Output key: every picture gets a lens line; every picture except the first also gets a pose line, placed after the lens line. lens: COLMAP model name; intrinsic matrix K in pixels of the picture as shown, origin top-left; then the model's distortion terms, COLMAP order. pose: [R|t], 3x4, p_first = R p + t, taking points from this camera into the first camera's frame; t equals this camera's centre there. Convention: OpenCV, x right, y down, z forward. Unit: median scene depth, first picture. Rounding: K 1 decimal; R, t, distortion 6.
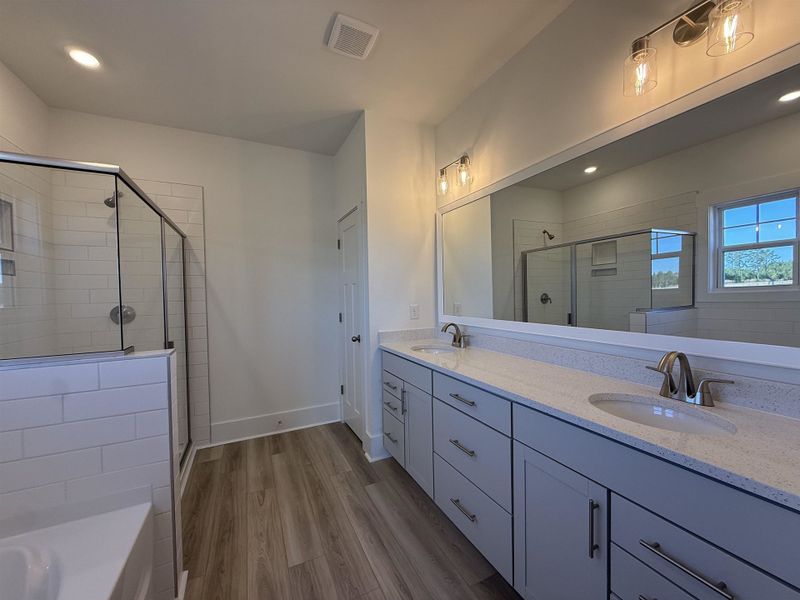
lens RADIAL K [[319.5, 0, 402.1], [0, 319.5, 298.1], [0, 0, 1]] dist [-0.000100, 0.000512]
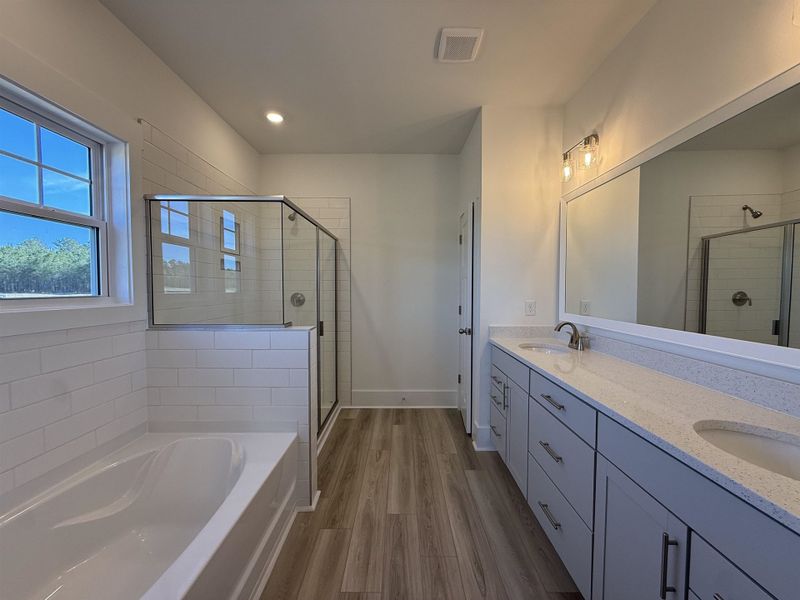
lens RADIAL K [[319.5, 0, 399.4], [0, 319.5, 297.9], [0, 0, 1]] dist [-0.000100, 0.000512]
pose [[0.898642, 0.034308, -0.437339, 0.128697], [-0.024118, 0.999293, 0.028834, -0.006493], [0.438019, -0.015363, 0.898834, -0.037196]]
